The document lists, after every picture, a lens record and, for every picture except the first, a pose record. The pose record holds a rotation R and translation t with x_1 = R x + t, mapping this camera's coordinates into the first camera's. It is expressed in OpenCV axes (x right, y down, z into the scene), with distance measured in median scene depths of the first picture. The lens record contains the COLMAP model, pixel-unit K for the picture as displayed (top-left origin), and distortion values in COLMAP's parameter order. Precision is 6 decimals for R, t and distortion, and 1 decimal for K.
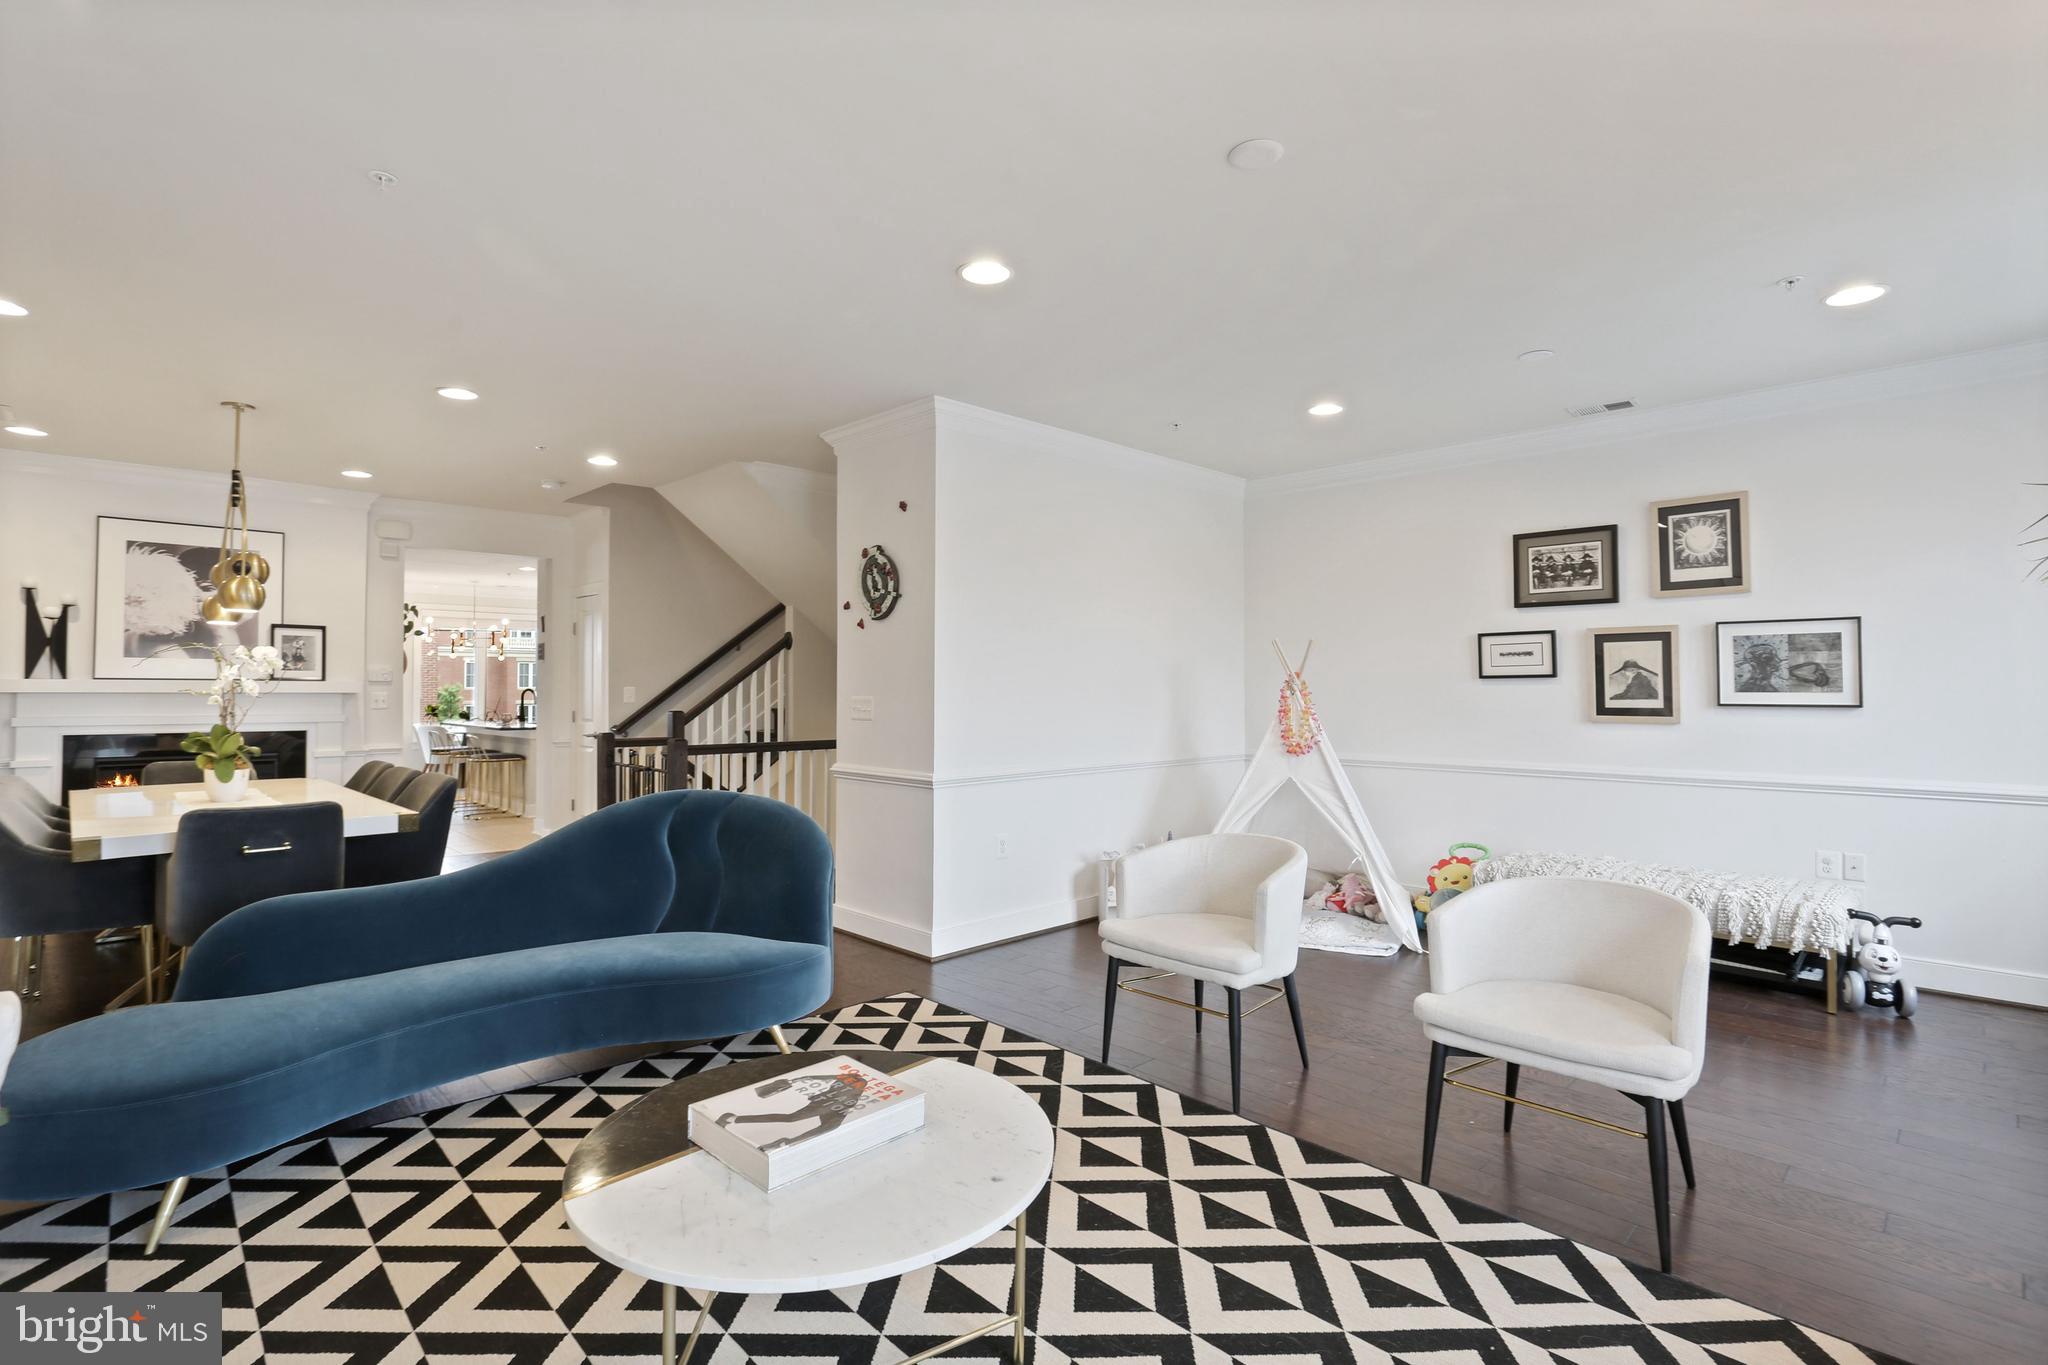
lens RADIAL K [[978.2, 0, 1058.0], [0, 978.2, 667.3], [0, 0, 1]] dist [-0.022914, 0.005565]
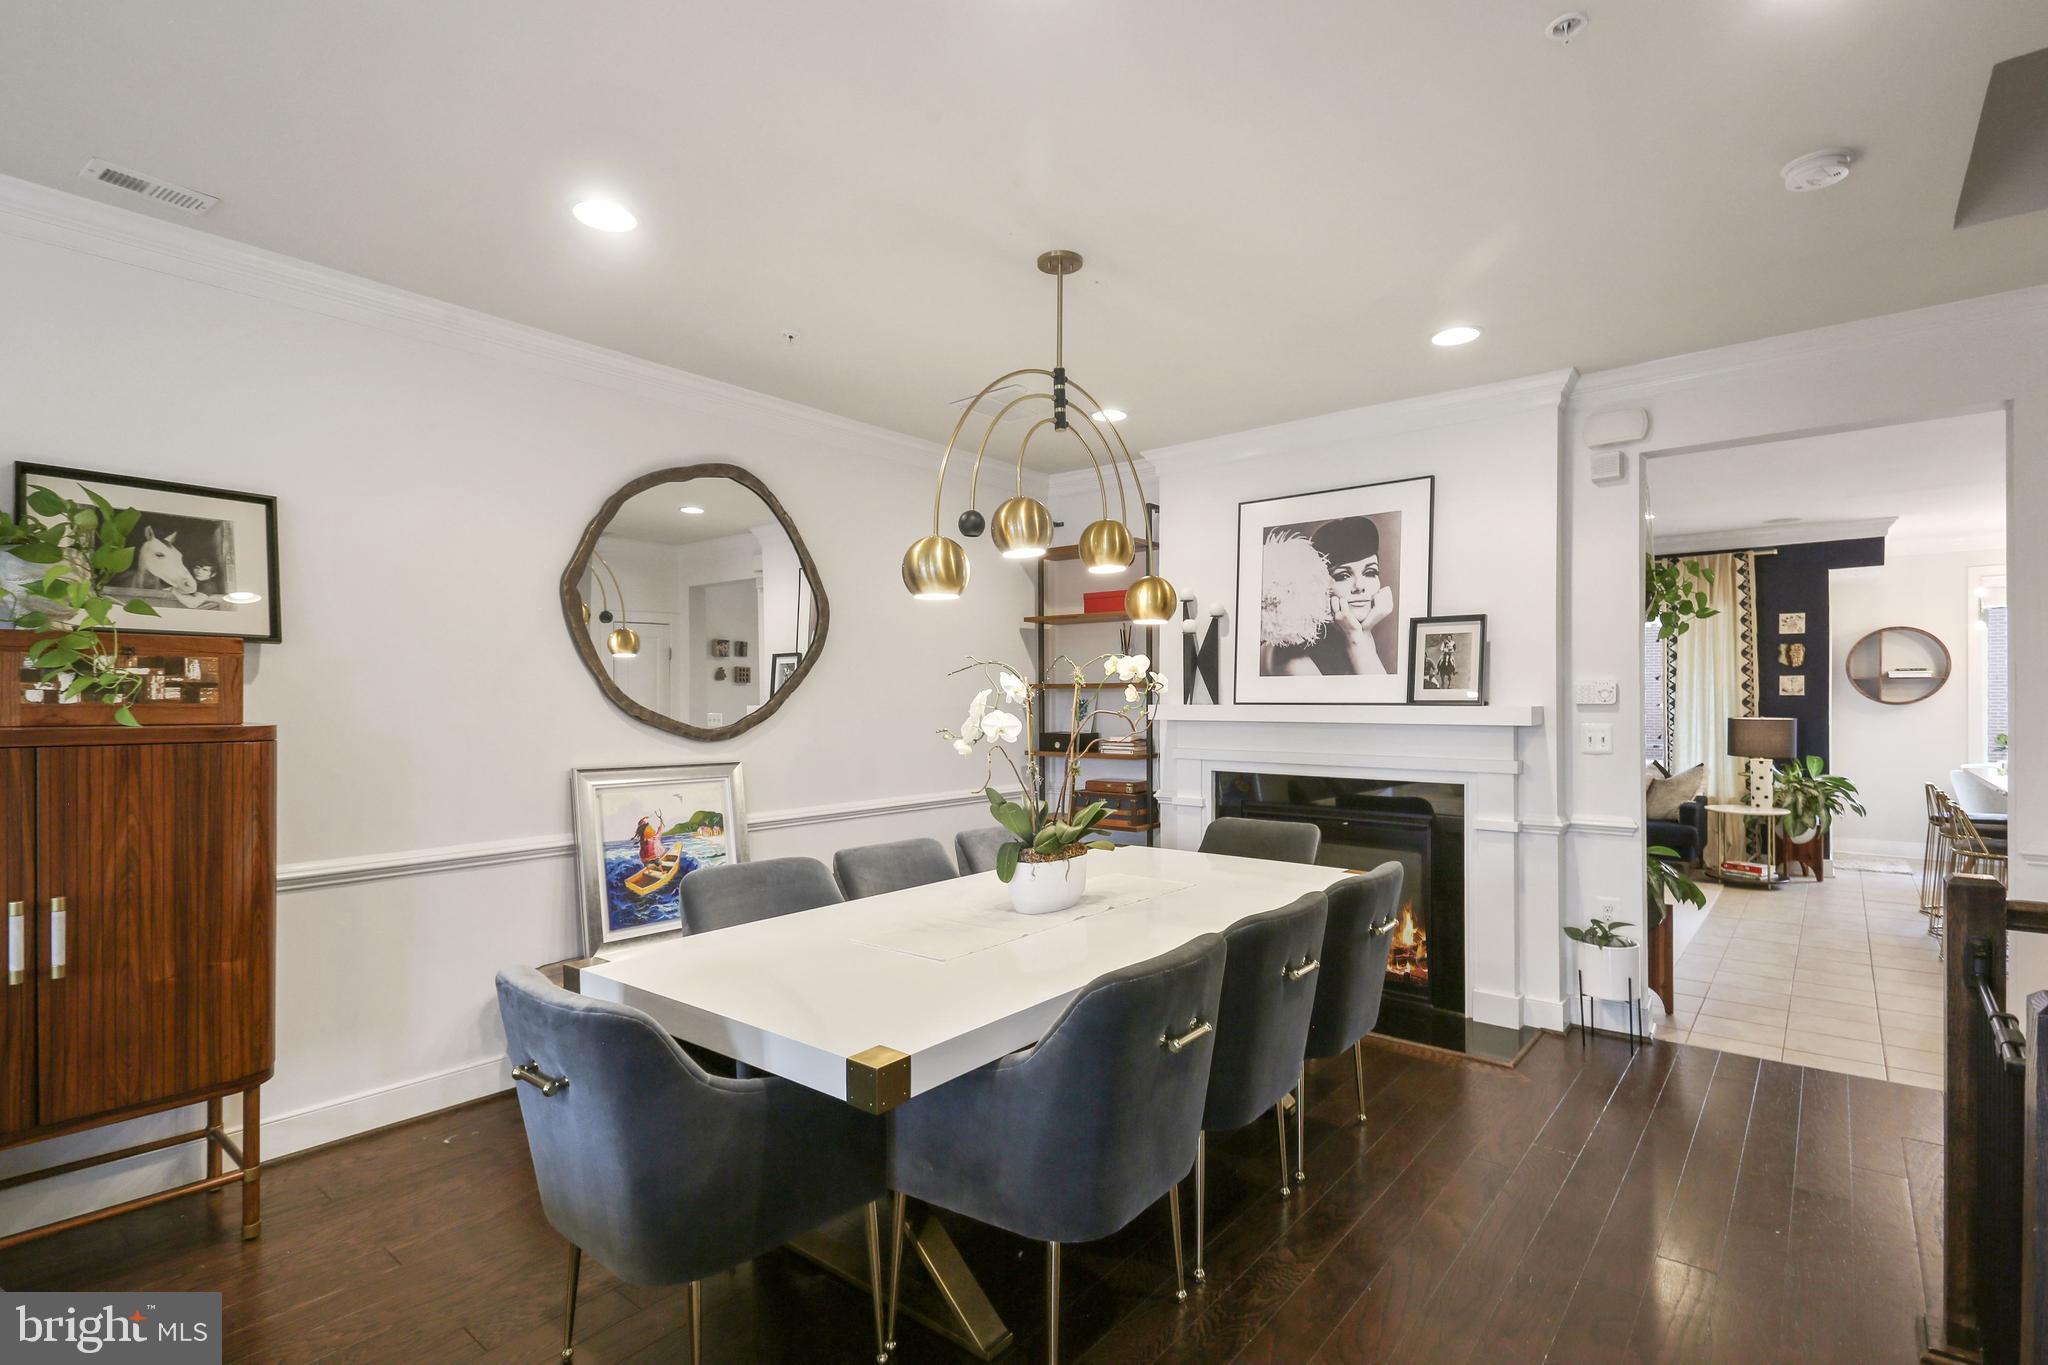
lens RADIAL K [[978.2, 0, 994.7], [0, 978.2, 705.9], [0, 0, 1]] dist [-0.022914, 0.005565]
pose [[0.062351, 0.003990, -0.998046, -0.187918], [0.026366, 0.999636, 0.005643, 0.002988], [0.997706, -0.026667, 0.062224, 0.719918]]
